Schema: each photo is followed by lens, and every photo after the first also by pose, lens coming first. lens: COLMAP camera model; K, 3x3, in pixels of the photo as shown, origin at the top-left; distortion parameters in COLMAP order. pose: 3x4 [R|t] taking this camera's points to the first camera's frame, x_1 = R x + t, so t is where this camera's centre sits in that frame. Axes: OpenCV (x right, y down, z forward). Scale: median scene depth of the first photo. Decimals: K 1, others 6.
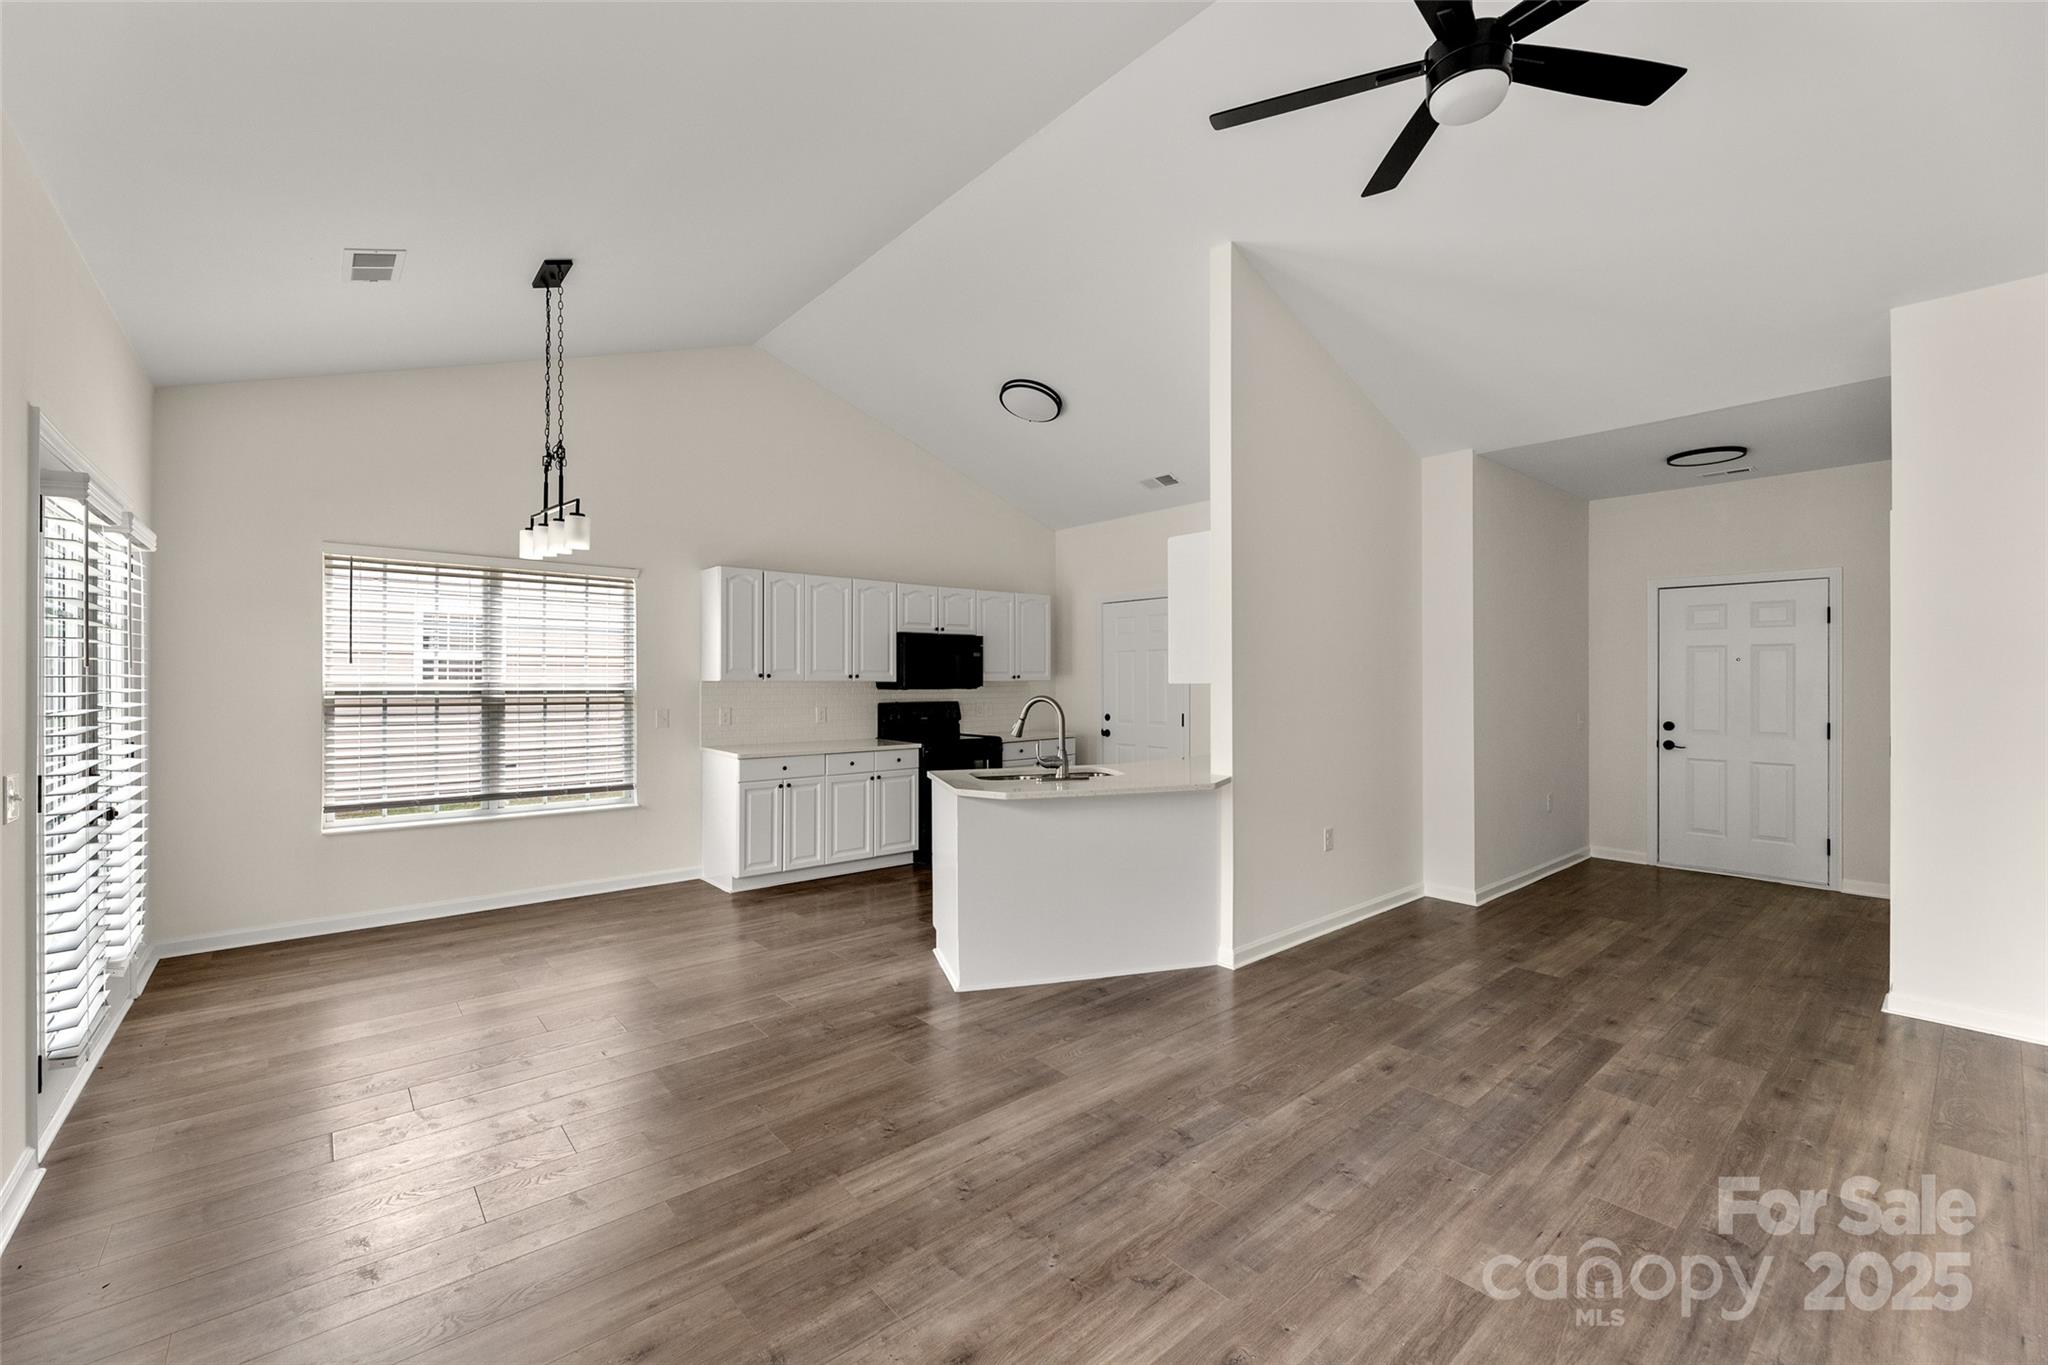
lens RADIAL K [[836.0, 0, 1023.2], [0, 836.0, 677.4], [0, 0, 1]] dist [-0.000803, -0.000249]
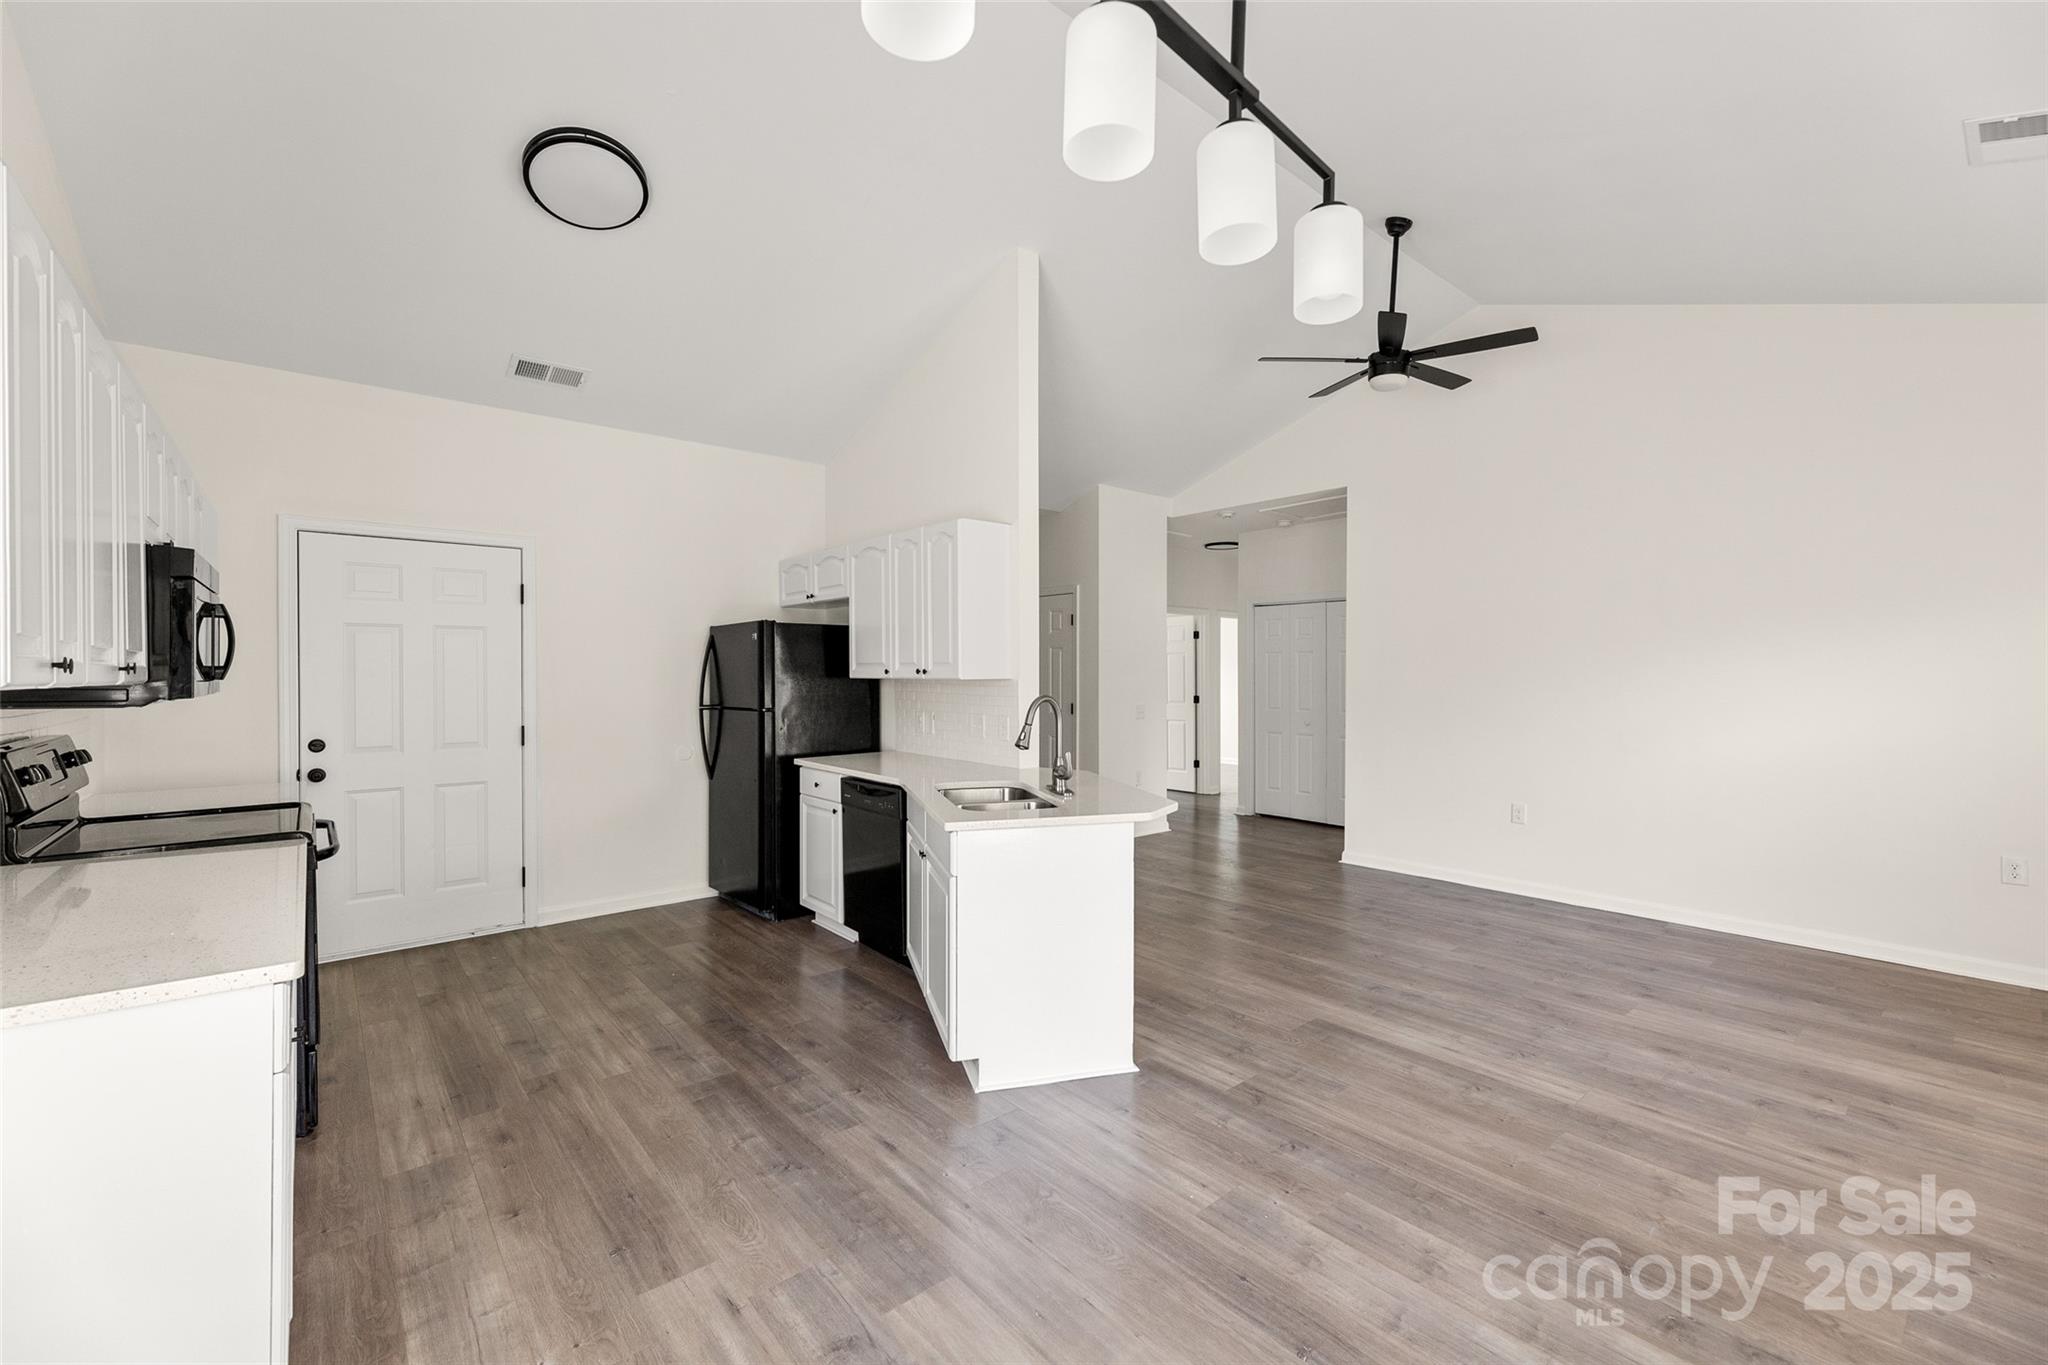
lens RADIAL K [[836.0, 0, 1023.2], [0, 836.0, 677.4], [0, 0, 1]] dist [-0.000803, -0.000249]
pose [[0.005715, -0.006661, 0.999961, -0.732113], [-0.002074, 0.999976, 0.006673, -0.001202], [-0.999982, -0.002112, 0.005701, 0.928607]]
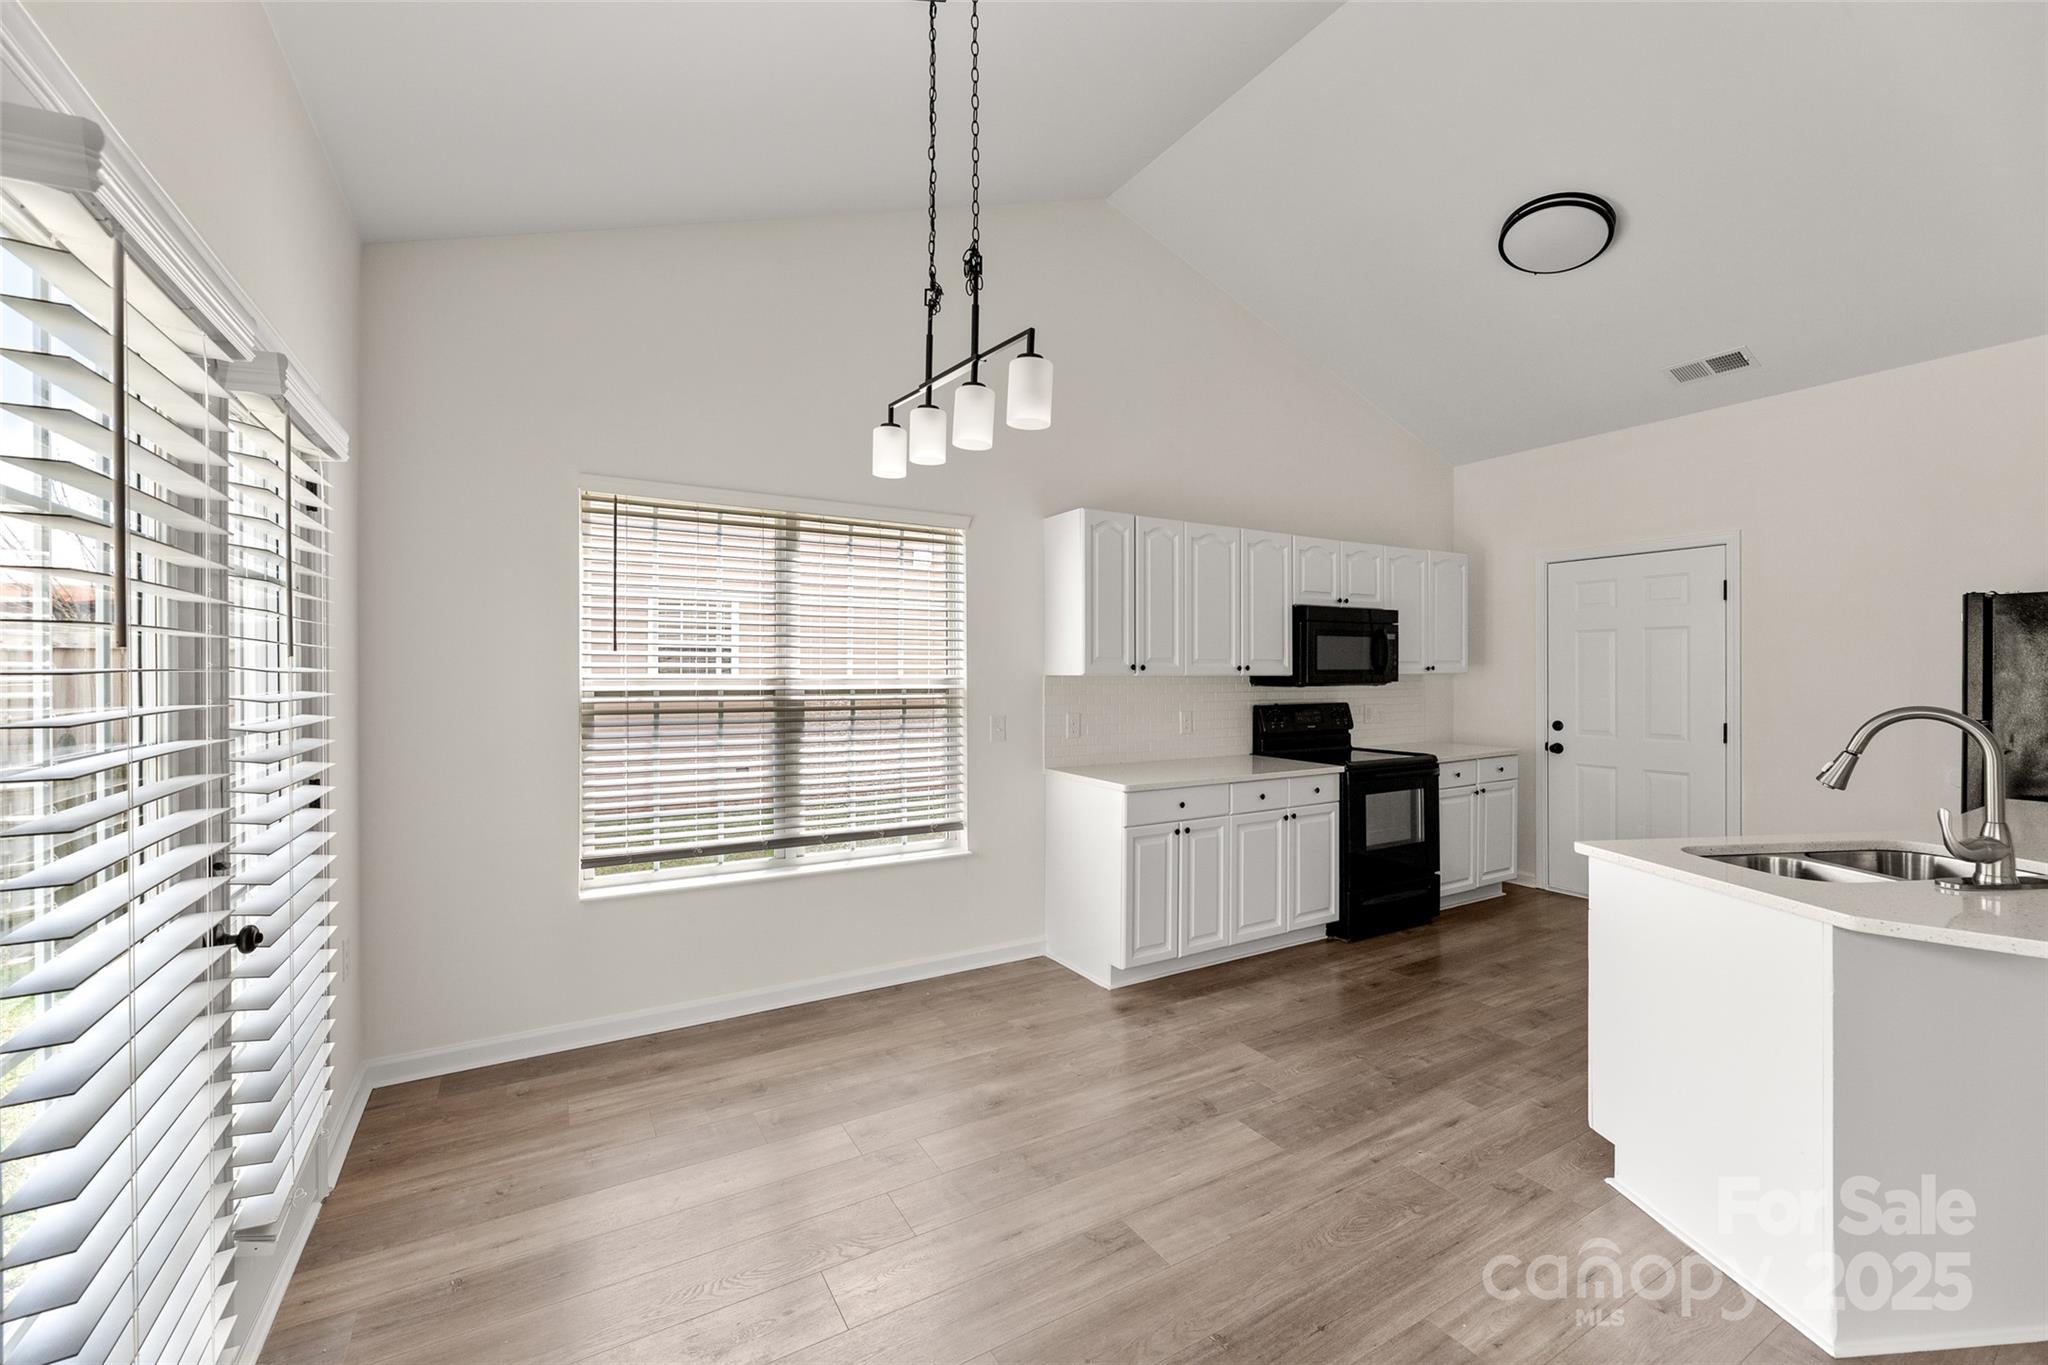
lens RADIAL K [[836.0, 0, 1023.2], [0, 836.0, 677.4], [0, 0, 1]] dist [-0.000803, -0.000249]
pose [[0.984470, -0.000382, -0.175554, -0.368270], [0.002081, 0.999953, 0.009492, -0.000706], [0.175542, -0.009710, 0.984424, 0.398869]]
